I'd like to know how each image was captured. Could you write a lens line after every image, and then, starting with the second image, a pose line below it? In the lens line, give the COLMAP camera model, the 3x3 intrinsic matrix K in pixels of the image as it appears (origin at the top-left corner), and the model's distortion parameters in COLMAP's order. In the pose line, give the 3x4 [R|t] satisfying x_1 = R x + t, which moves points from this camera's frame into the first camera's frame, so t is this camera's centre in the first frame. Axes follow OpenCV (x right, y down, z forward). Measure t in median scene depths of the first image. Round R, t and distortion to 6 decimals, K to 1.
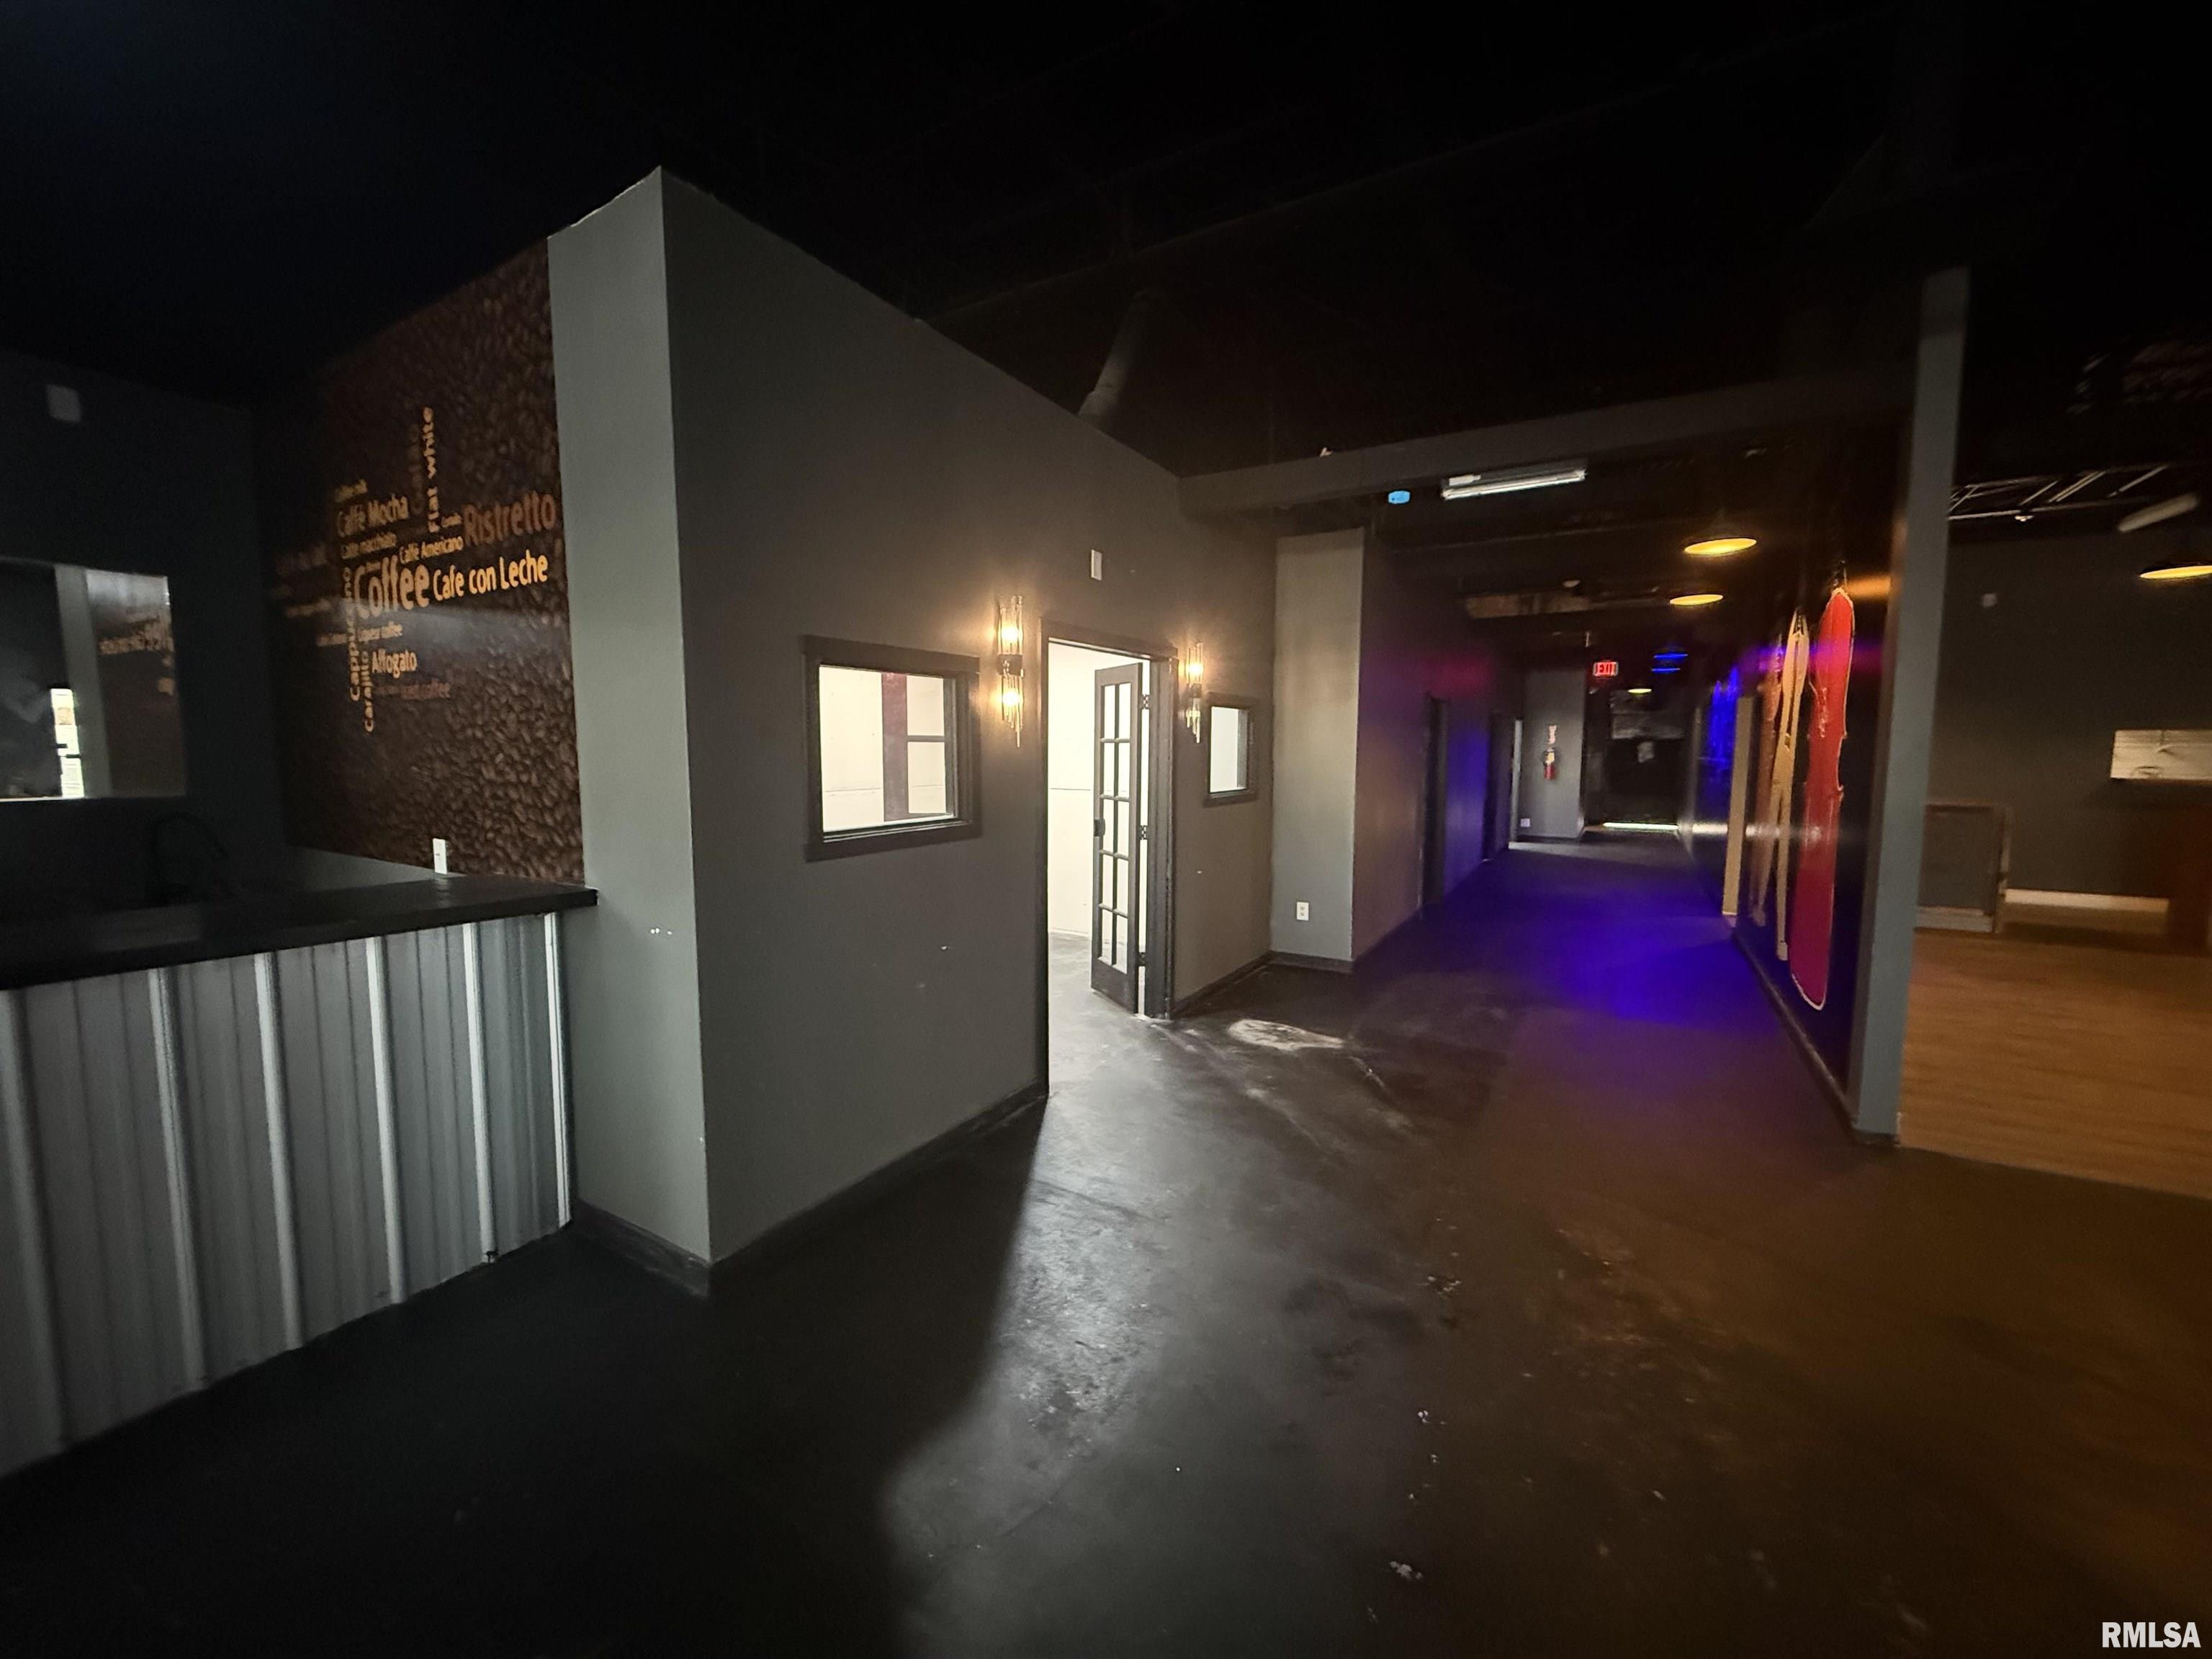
lens RADIAL K [[888.2, 0, 1100.9], [0, 888.2, 836.7], [0, 0, 1]] dist [-0.002676, 0.000220]
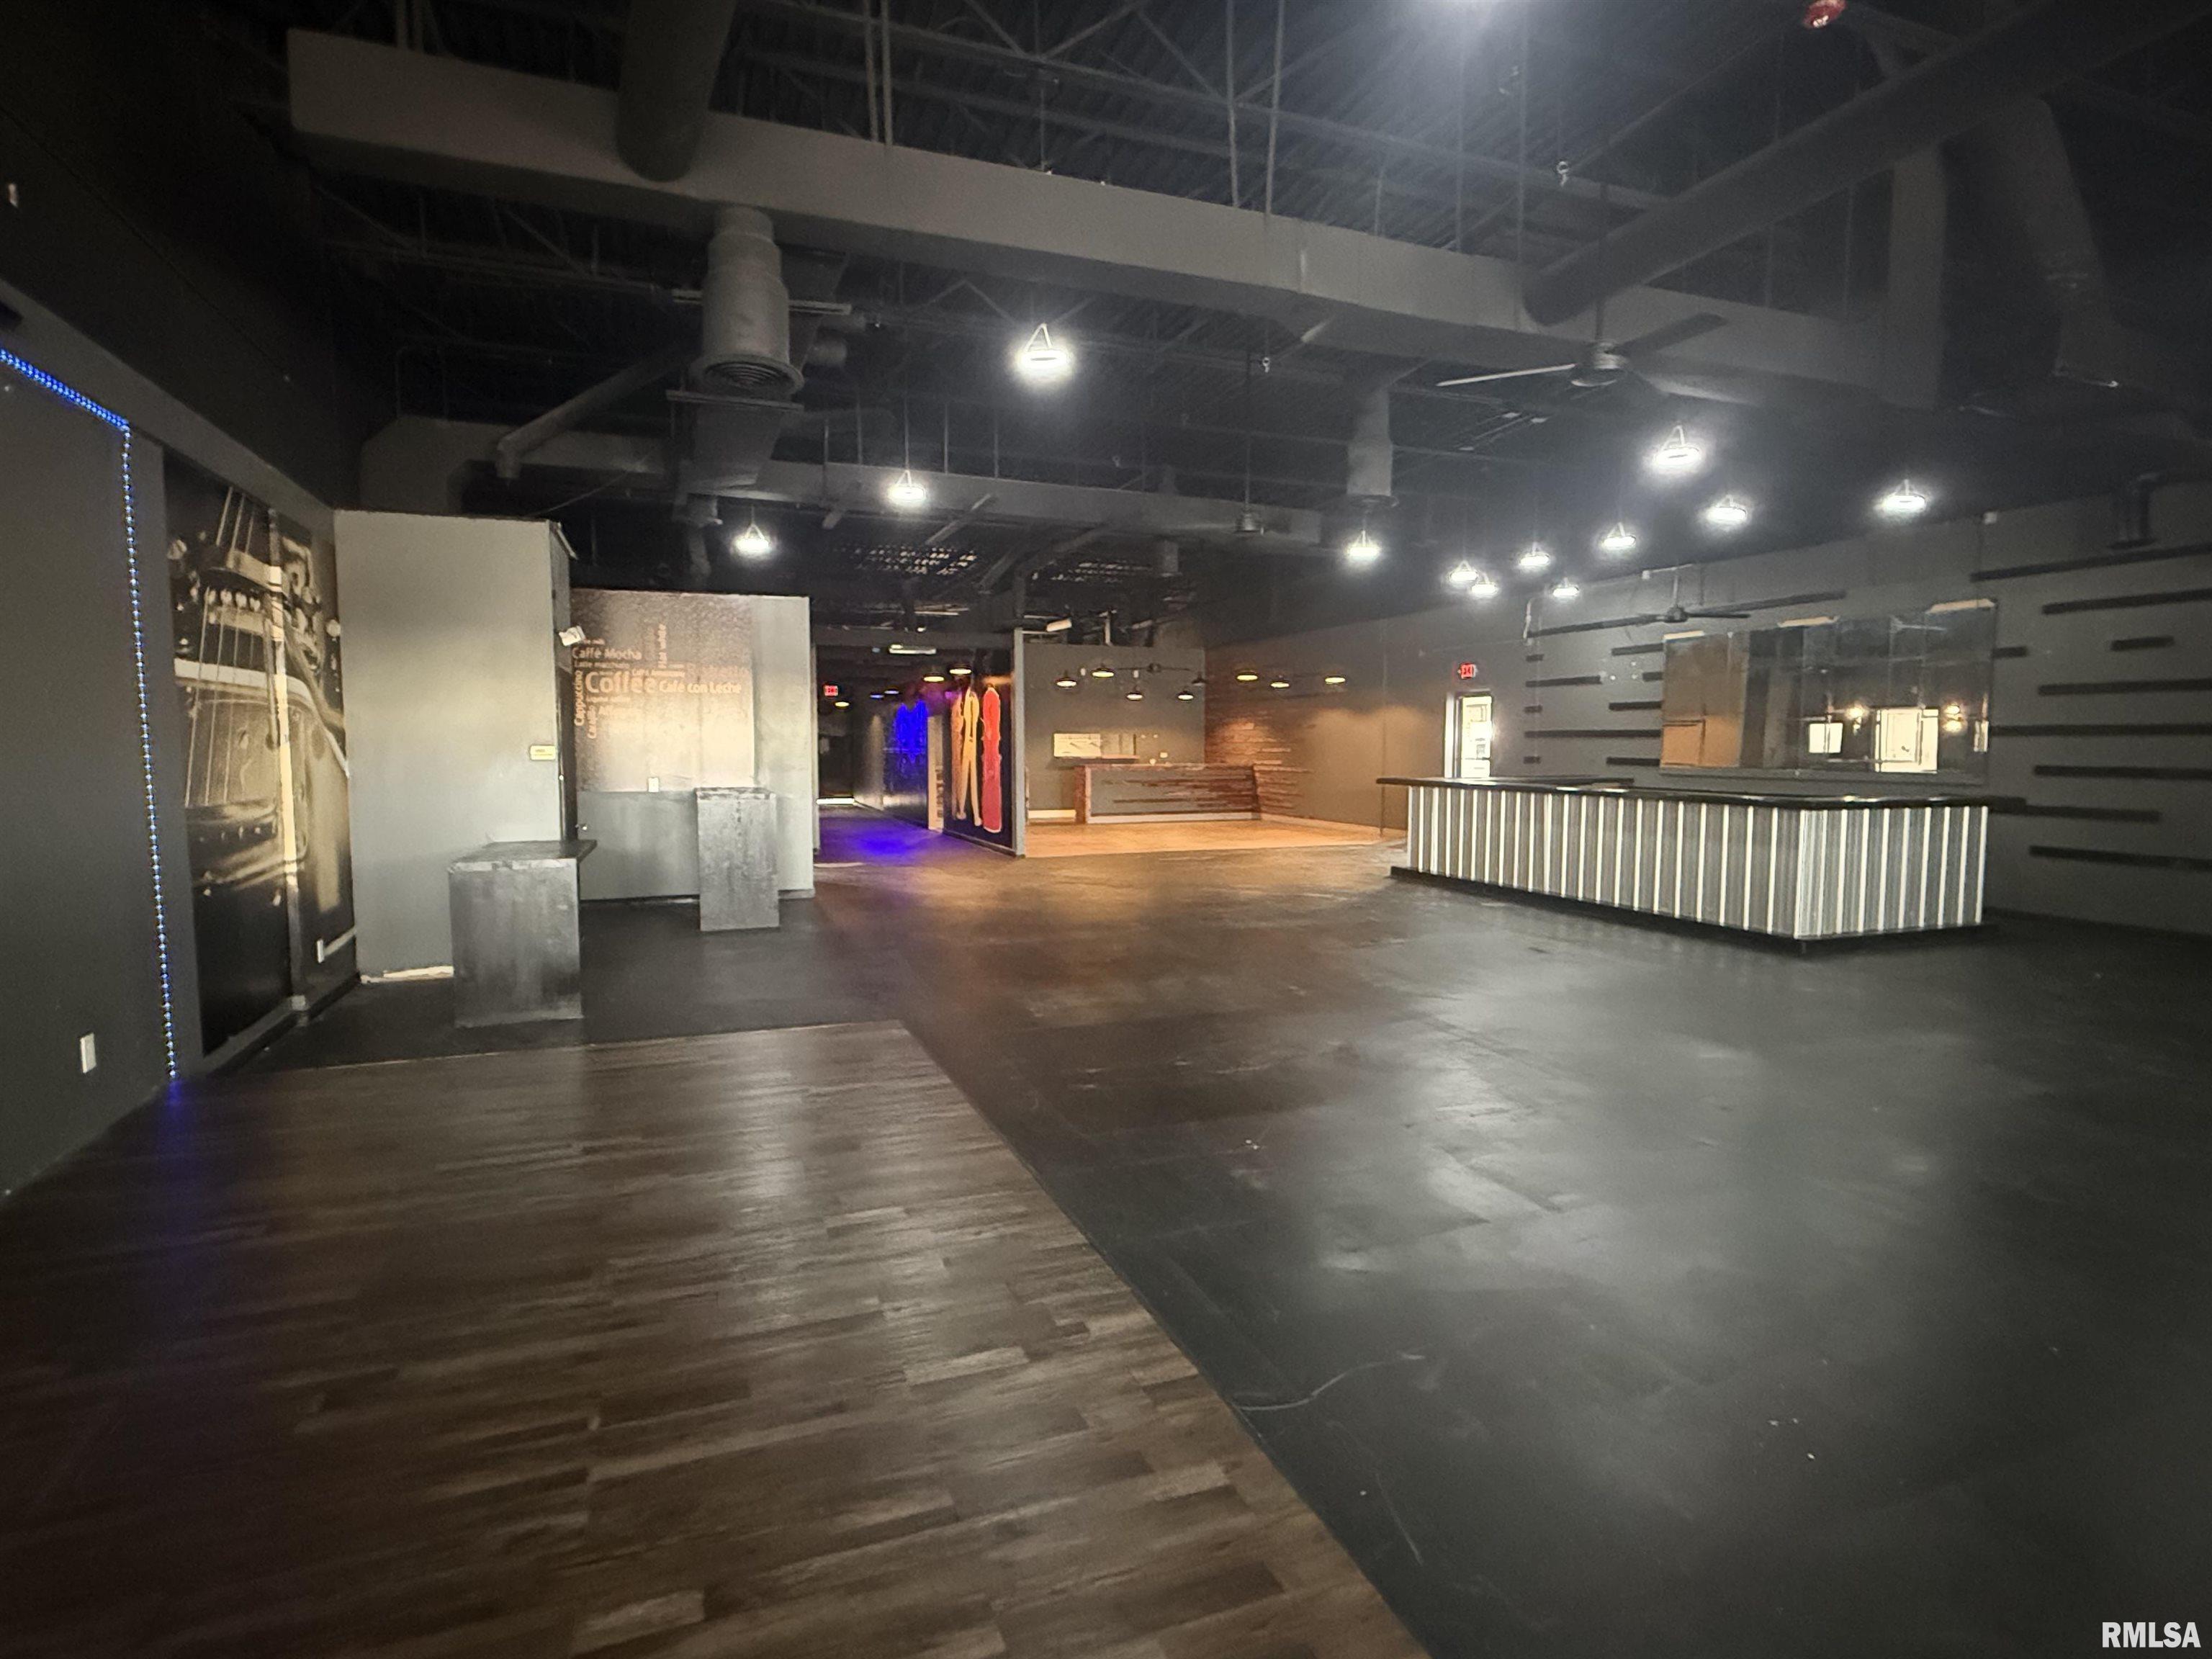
lens RADIAL K [[1143.9, 0, 1107.5], [0, 1143.9, 837.1], [0, 0, 1]] dist [-0.011689, -0.000770]
pose [[0.615612, -0.068142, 0.785098, -1.506623], [0.081244, 0.996434, 0.022779, 0.120235], [-0.783850, 0.049762, 0.618953, -1.256237]]
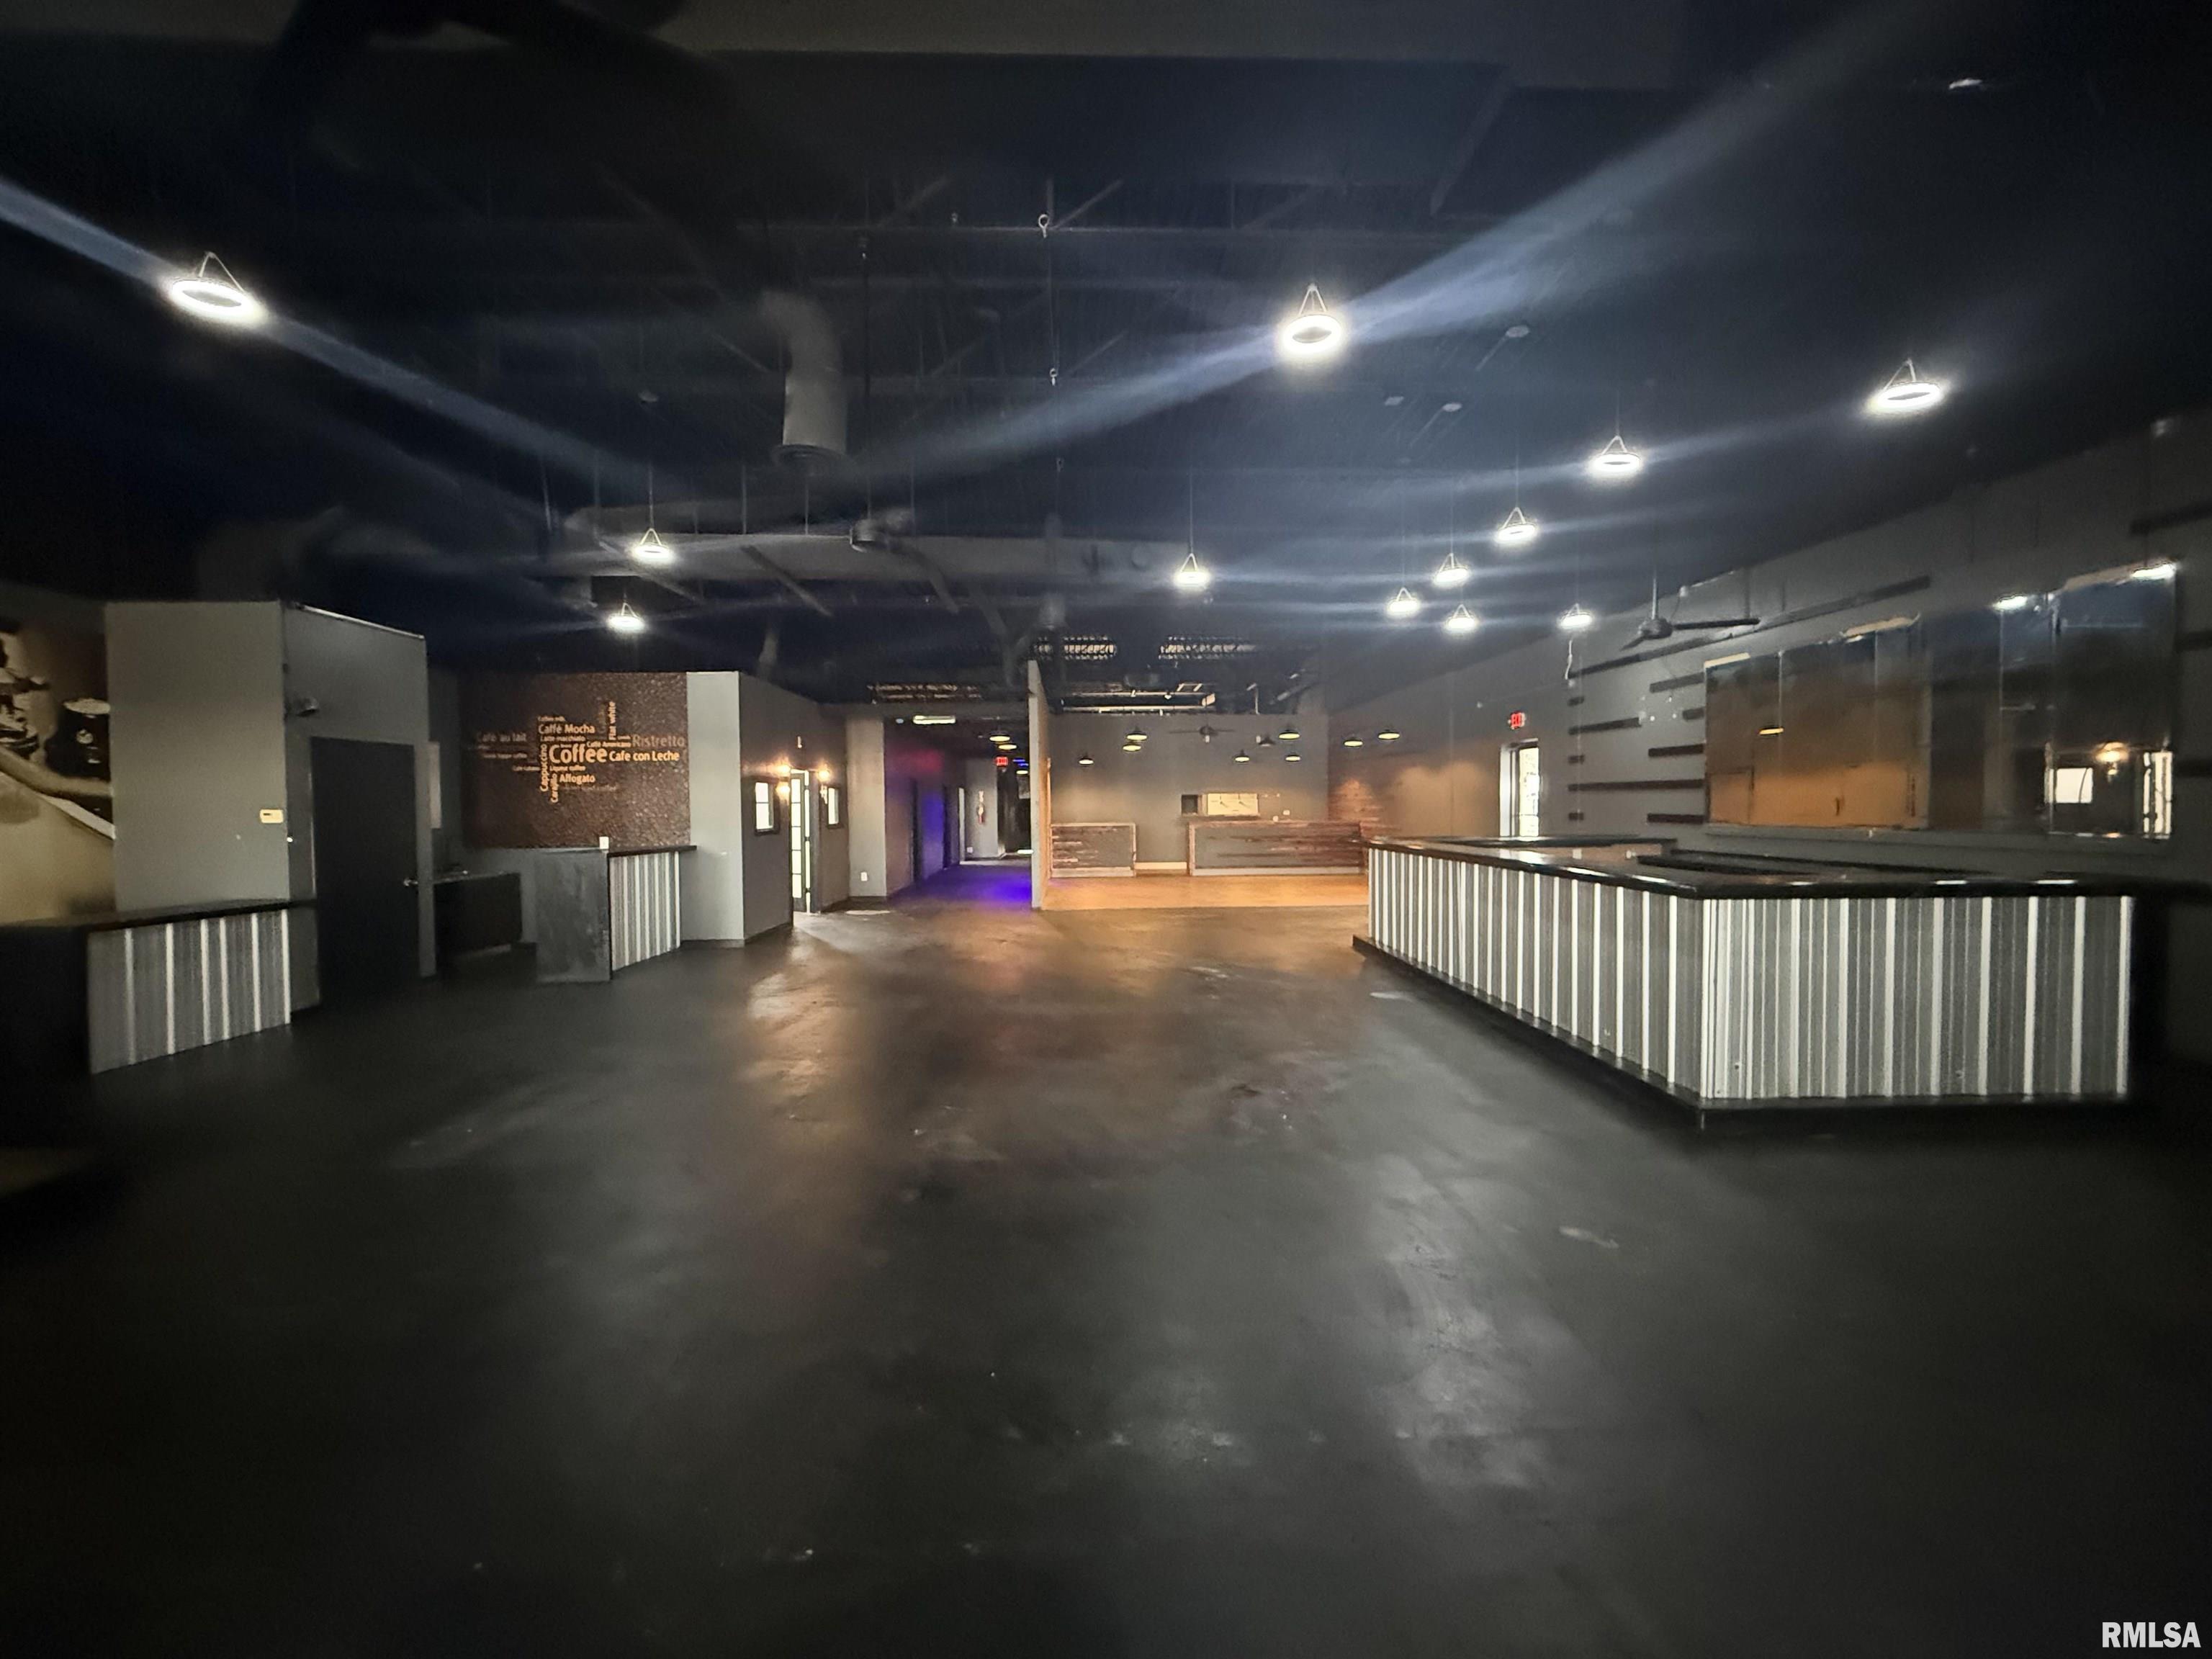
lens RADIAL K [[888.2, 0, 1100.1], [0, 888.2, 829.8], [0, 0, 1]] dist [-0.002676, 0.000220]
pose [[0.843745, -0.026244, 0.536103, -0.543368], [0.065763, 0.996333, -0.054727, 0.146269], [-0.532701, 0.081431, 0.842377, -1.414813]]
